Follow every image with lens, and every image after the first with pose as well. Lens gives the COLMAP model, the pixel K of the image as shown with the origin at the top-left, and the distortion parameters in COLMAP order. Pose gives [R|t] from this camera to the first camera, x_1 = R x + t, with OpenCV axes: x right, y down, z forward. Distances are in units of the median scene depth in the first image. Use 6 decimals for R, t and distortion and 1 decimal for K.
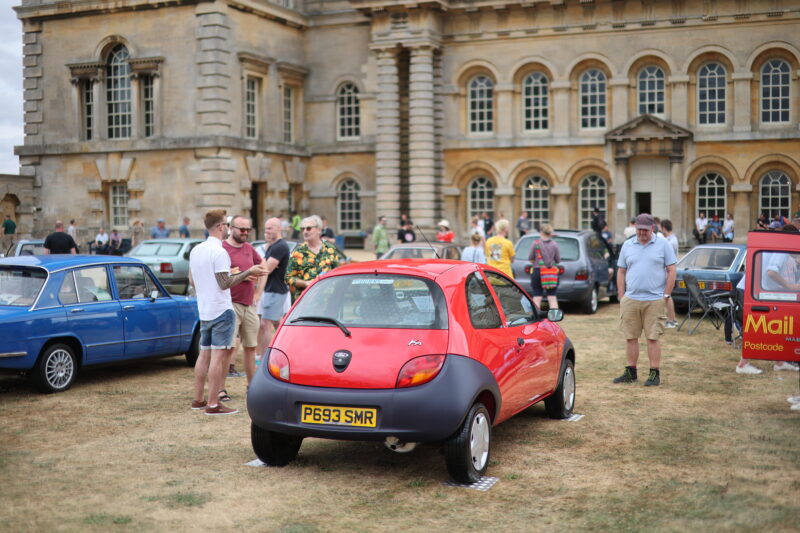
lens RADIAL K [[1106.7, 0, 402.8], [0, 1106.7, 271.7], [0, 0, 1]] dist [-0.079732, 0.000000]
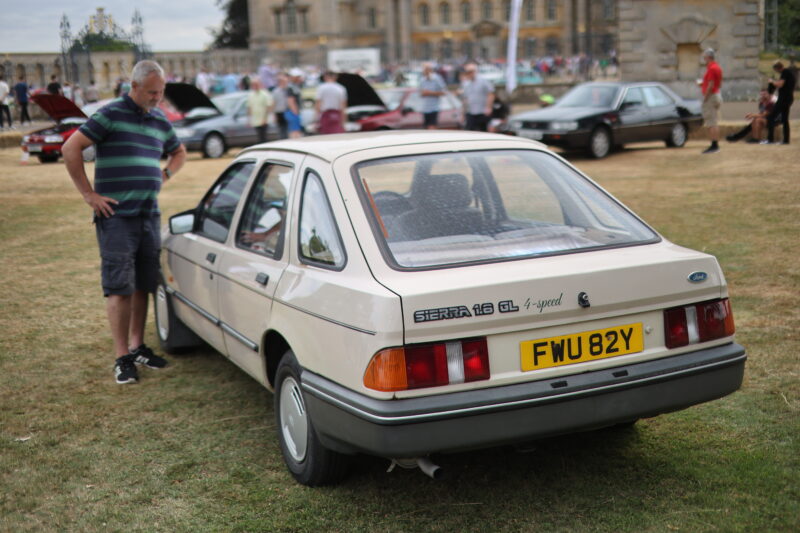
lens RADIAL K [[1106.7, 0, 401.1], [0, 1106.7, 269.0], [0, 0, 1]] dist [-0.079732, 0.000000]
pose [[0.993225, -0.059991, 0.099525, -0.295503], [0.044642, 0.987702, 0.149842, 0.053448], [-0.107290, -0.144384, 0.983688, -1.747353]]
